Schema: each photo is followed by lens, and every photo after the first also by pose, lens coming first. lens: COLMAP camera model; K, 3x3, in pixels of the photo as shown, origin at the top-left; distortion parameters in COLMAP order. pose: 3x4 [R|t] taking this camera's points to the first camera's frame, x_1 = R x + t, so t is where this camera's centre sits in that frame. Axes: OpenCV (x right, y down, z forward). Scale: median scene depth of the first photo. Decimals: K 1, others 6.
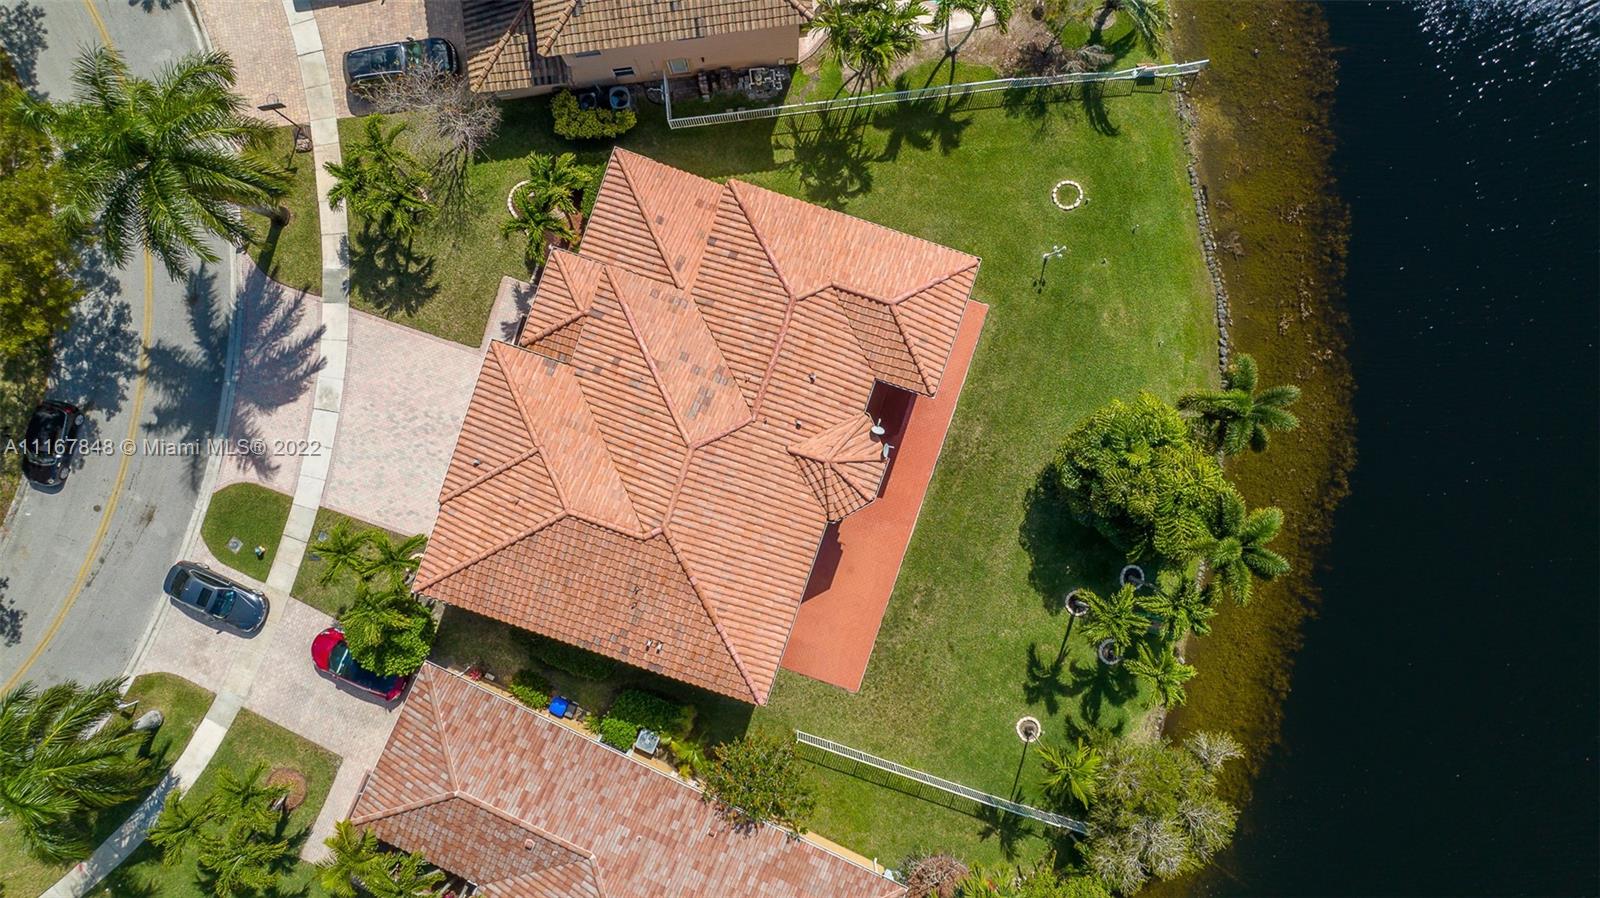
lens RADIAL K [[1130.0, 0, 800.0], [0, 1130.0, 449.0], [0, 0, 1]] dist [0.000378, 0.000079]
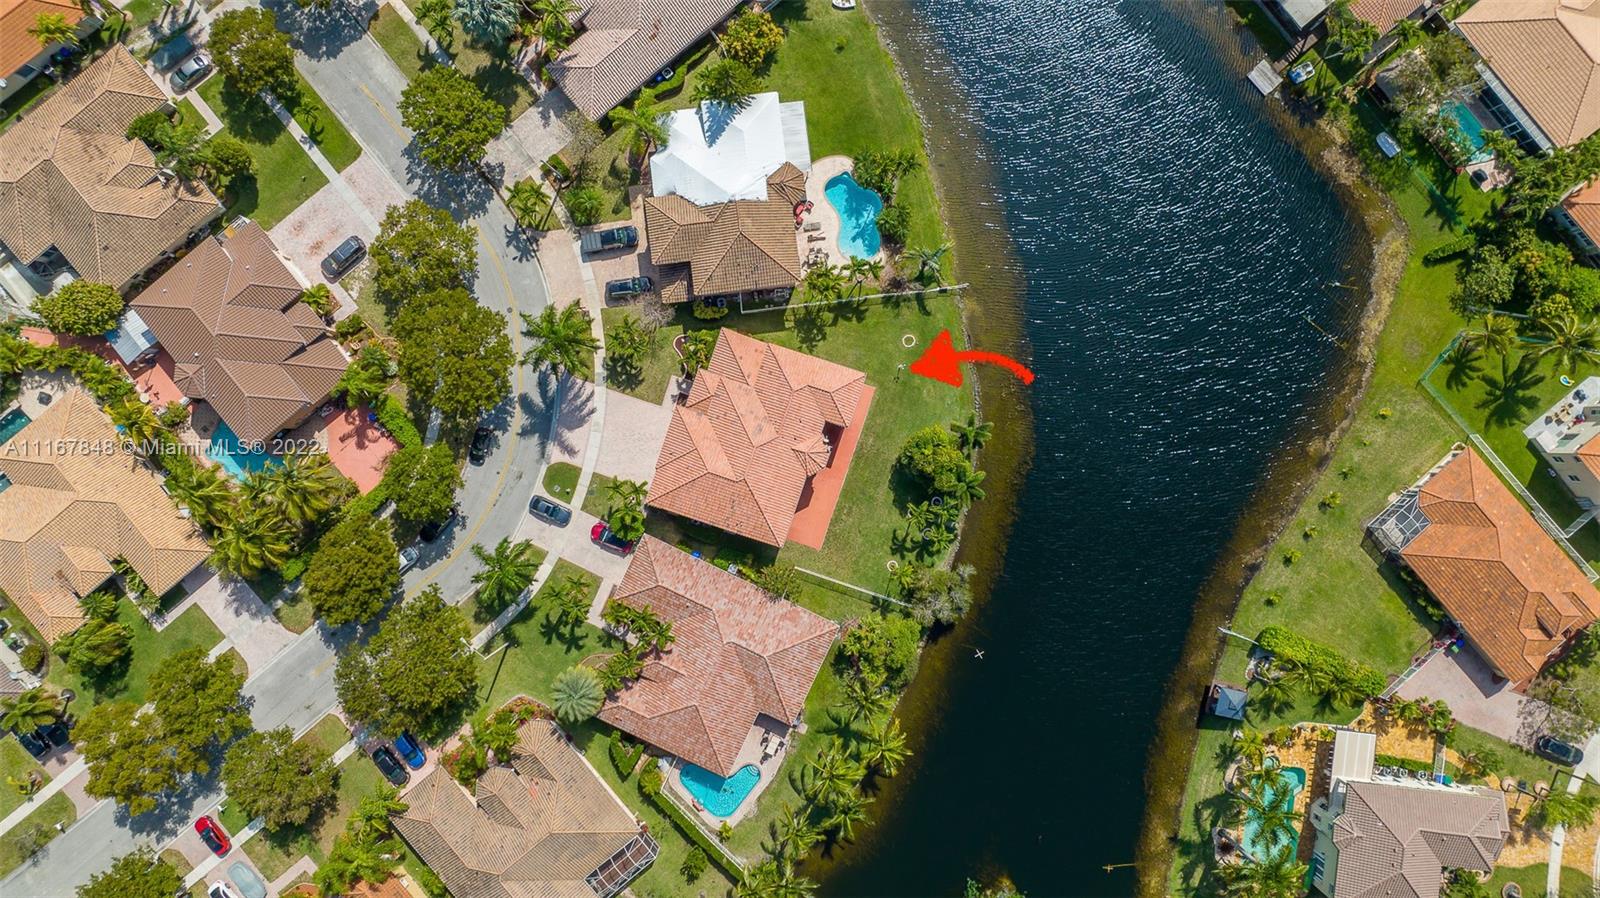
lens RADIAL K [[1130.0, 0, 800.0], [0, 1130.0, 449.0], [0, 0, 1]] dist [0.000378, 0.000079]
pose [[1.000000, 0.000638, -0.000319, 0.008759], [-0.000638, 0.999999, 0.001310, -0.000610], [0.000320, -0.001310, 0.999999, -1.380364]]
